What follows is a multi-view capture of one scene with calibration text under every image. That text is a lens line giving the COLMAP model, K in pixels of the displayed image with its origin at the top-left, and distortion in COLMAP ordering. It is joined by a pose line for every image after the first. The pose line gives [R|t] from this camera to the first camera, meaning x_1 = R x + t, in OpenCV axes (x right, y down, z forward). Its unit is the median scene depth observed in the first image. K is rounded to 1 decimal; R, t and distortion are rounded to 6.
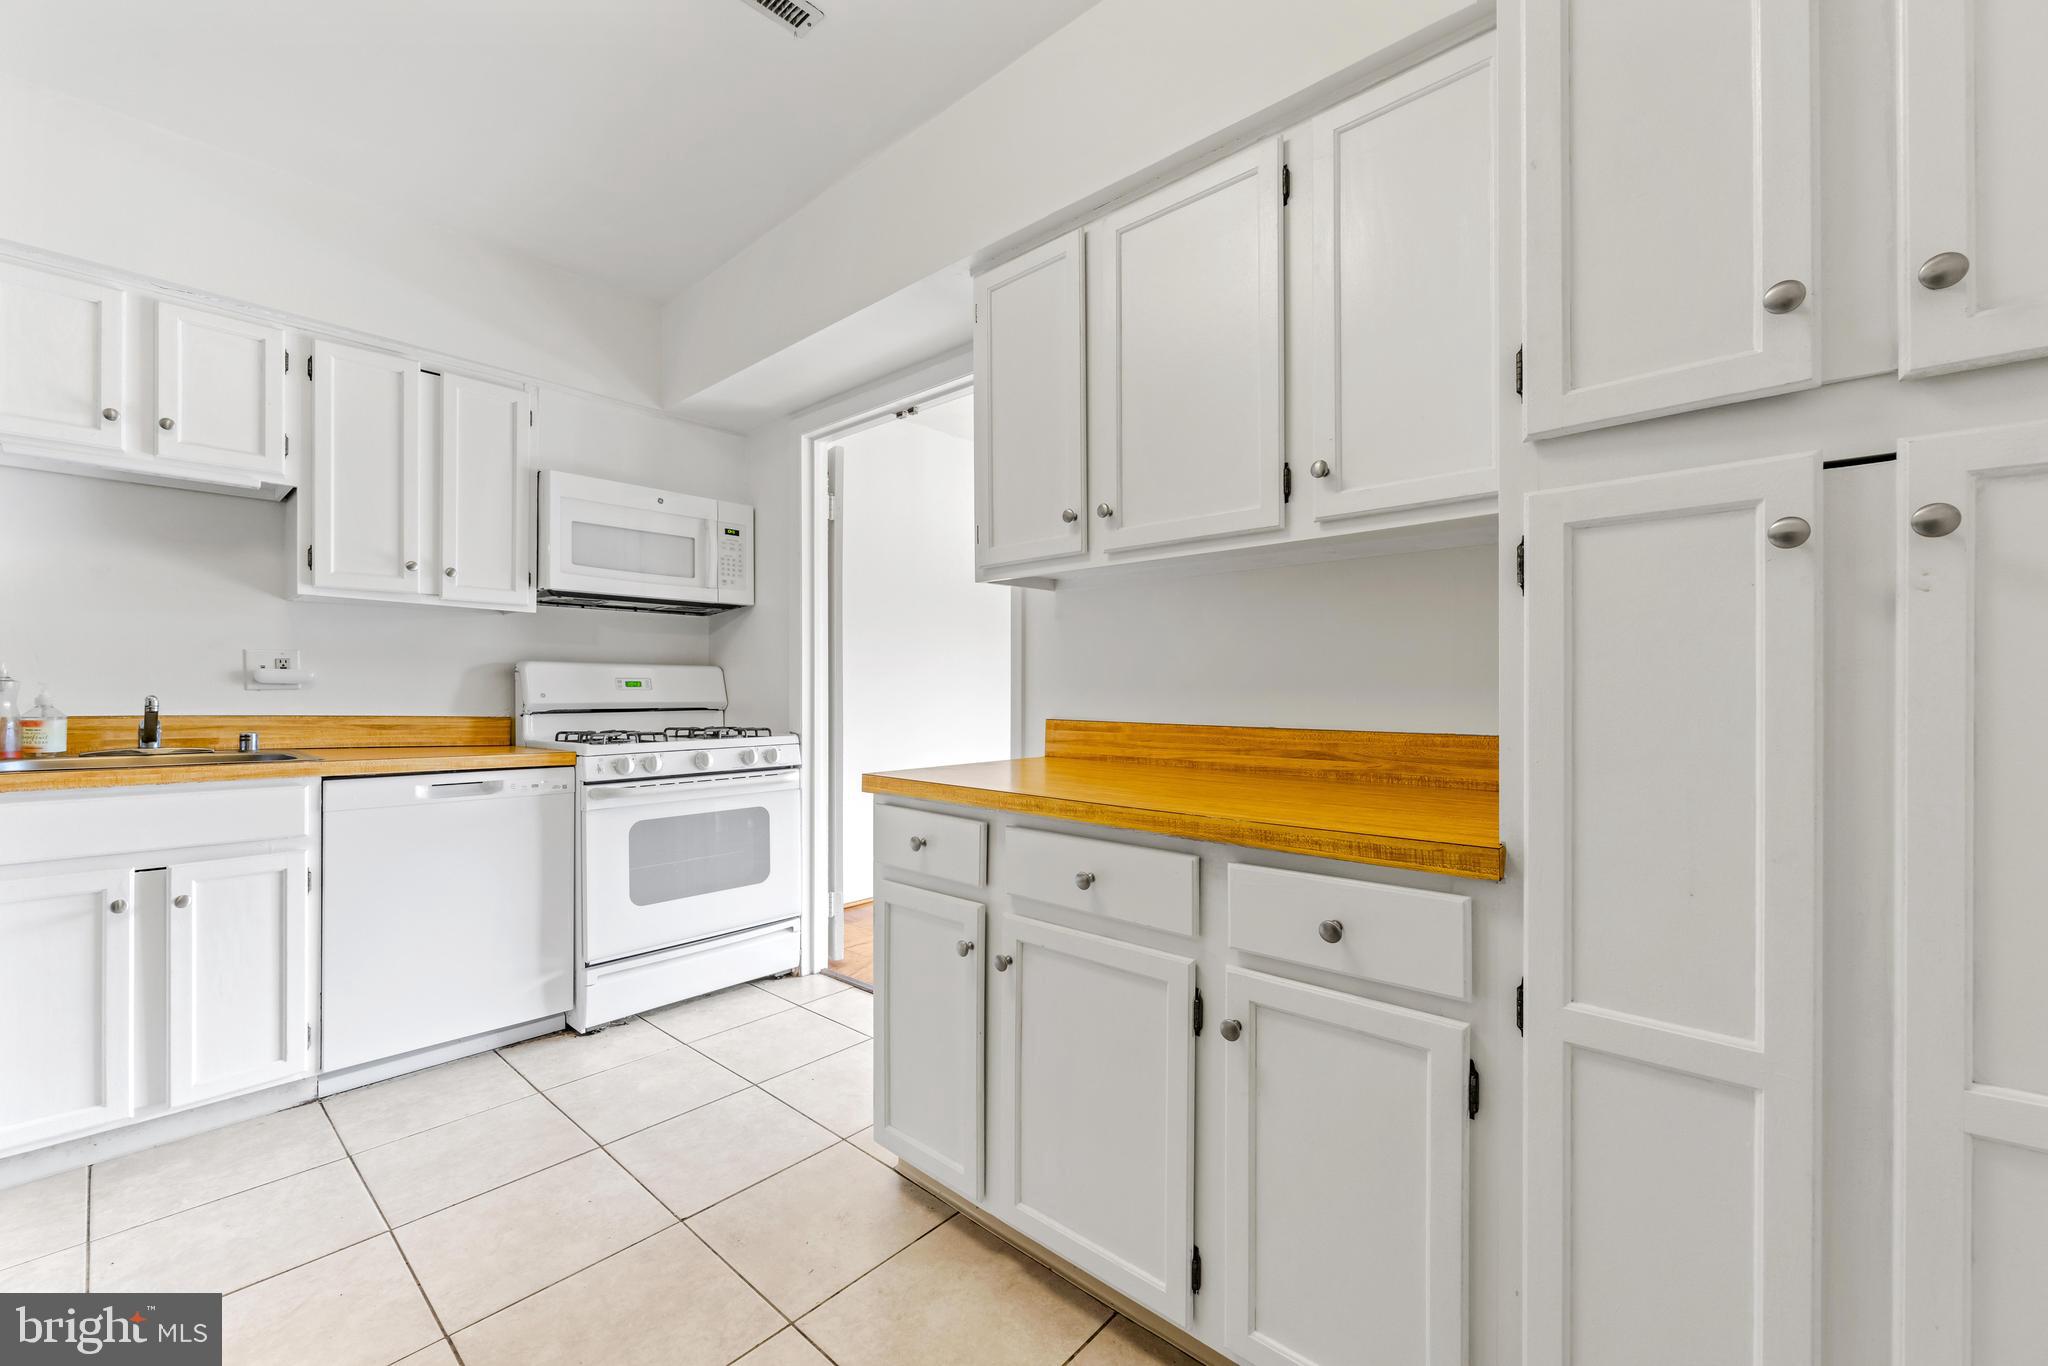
lens RADIAL K [[818.3, 0, 1027.5], [0, 818.3, 689.0], [0, 0, 1]] dist [-0.010403, 0.000161]
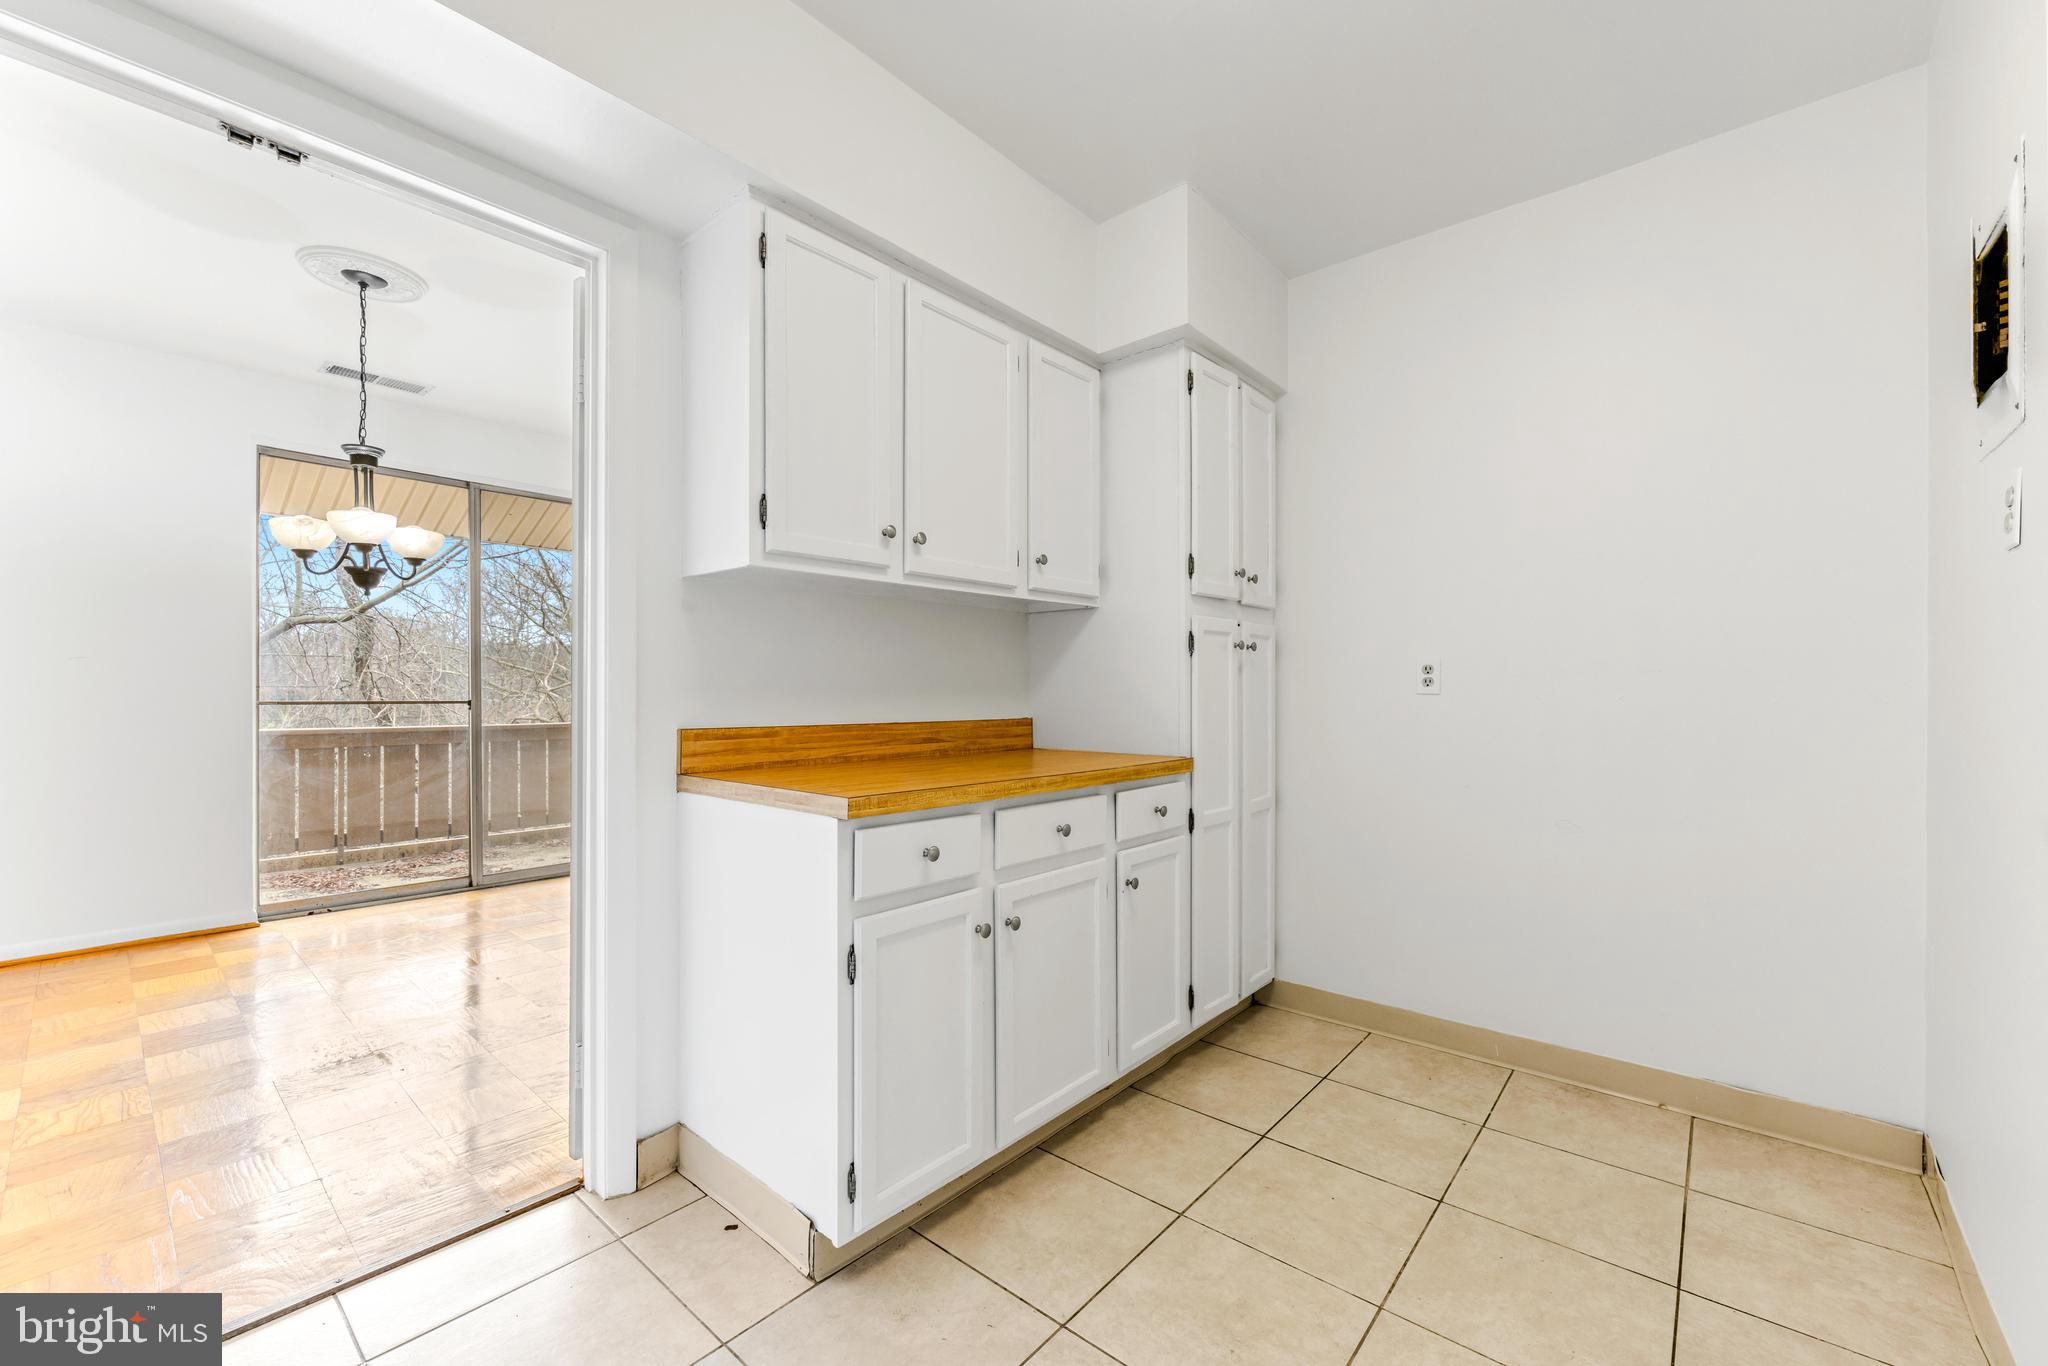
lens RADIAL K [[818.3, 0, 1027.5], [0, 818.3, 689.0], [0, 0, 1]] dist [-0.010403, 0.000161]
pose [[-0.018561, 0.004079, 0.999819, -0.885958], [-0.000518, 0.999992, -0.004090, -0.000753], [-0.999828, -0.000594, -0.018559, 0.726942]]
